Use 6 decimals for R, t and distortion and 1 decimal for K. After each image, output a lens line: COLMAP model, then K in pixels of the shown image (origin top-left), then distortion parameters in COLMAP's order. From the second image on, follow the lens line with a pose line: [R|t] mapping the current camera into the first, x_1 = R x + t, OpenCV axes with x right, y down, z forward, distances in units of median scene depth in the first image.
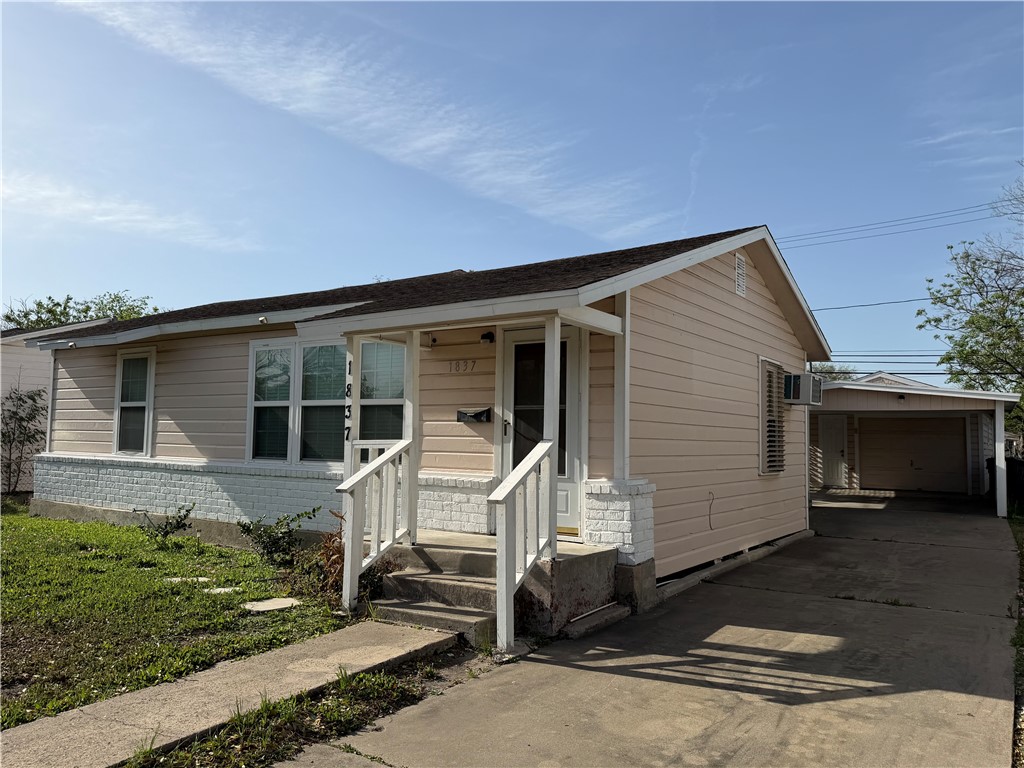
lens RADIAL K [[778.3, 0, 512.0], [0, 778.3, 384.0], [0, 0, 1]] dist [0.066117, -0.090050]
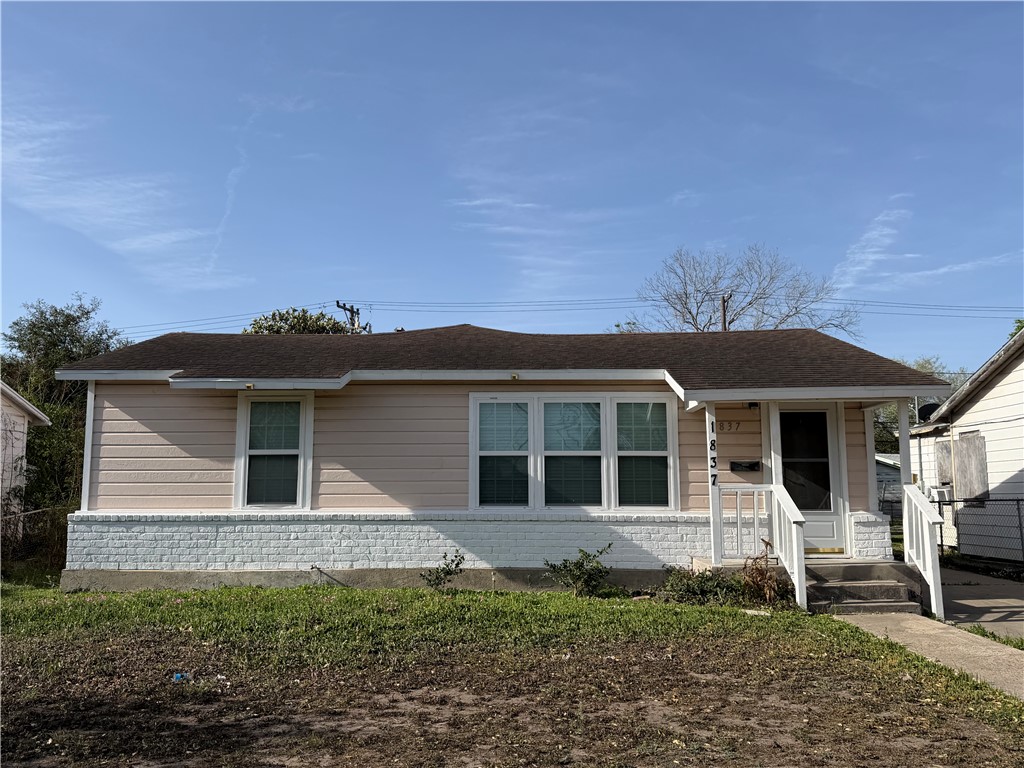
lens RADIAL K [[879.4, 0, 512.0], [0, 879.4, 384.0], [0, 0, 1]] dist [0.155915, -0.249026]
pose [[0.832837, 0.053755, 0.550902, -0.840283], [-0.024468, 0.997876, -0.060378, 0.002668], [-0.552978, 0.036806, 0.832383, -0.009053]]
